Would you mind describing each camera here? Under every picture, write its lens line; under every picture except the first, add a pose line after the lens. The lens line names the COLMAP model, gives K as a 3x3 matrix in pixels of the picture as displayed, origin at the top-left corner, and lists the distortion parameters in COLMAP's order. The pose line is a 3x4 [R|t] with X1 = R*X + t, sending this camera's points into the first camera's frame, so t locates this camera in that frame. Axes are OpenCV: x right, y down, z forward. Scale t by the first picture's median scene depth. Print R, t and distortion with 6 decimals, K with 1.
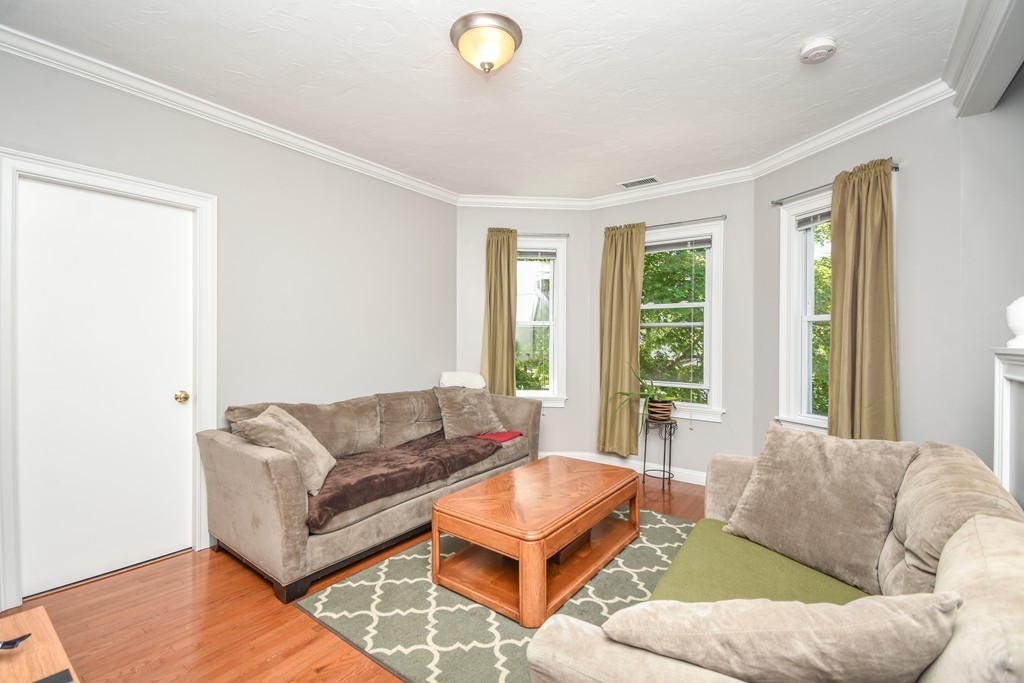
lens RADIAL K [[450.6, 0, 512.0], [0, 450.6, 341.5], [0, 0, 1]] dist [-0.000253, -0.000160]
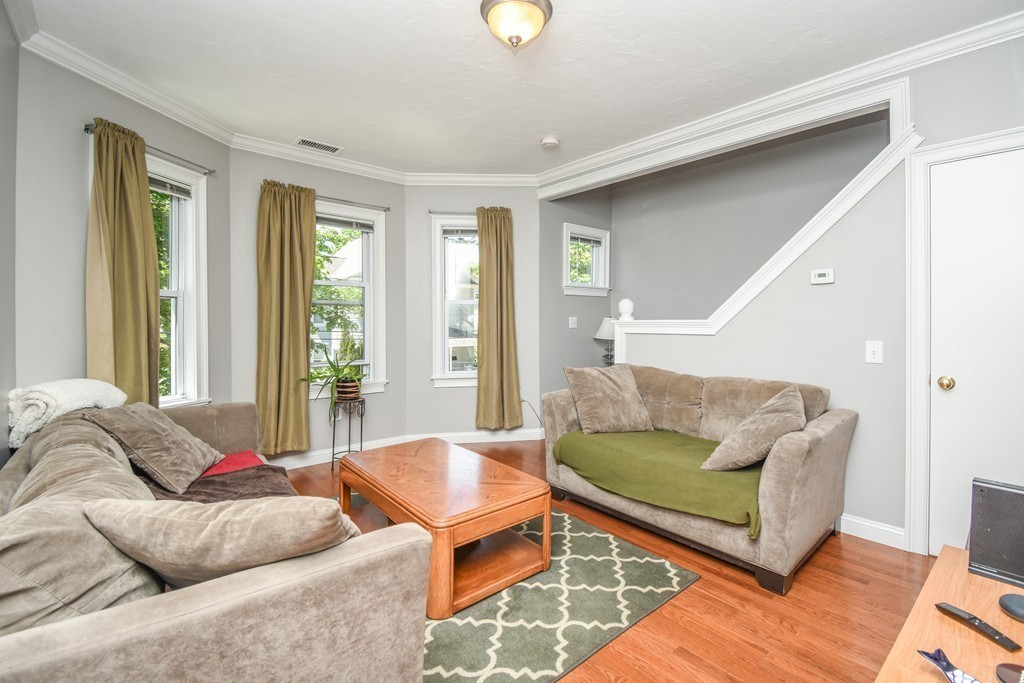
lens RADIAL K [[459.9, 0, 517.2], [0, 459.9, 325.8], [0, 0, 1]] dist [0.000393, -0.000278]
pose [[0.216824, -0.014557, 0.976102, -0.769284], [0.003090, 0.999894, 0.014225, 0.000650], [-0.976206, -0.000068, 0.216846, 0.568693]]
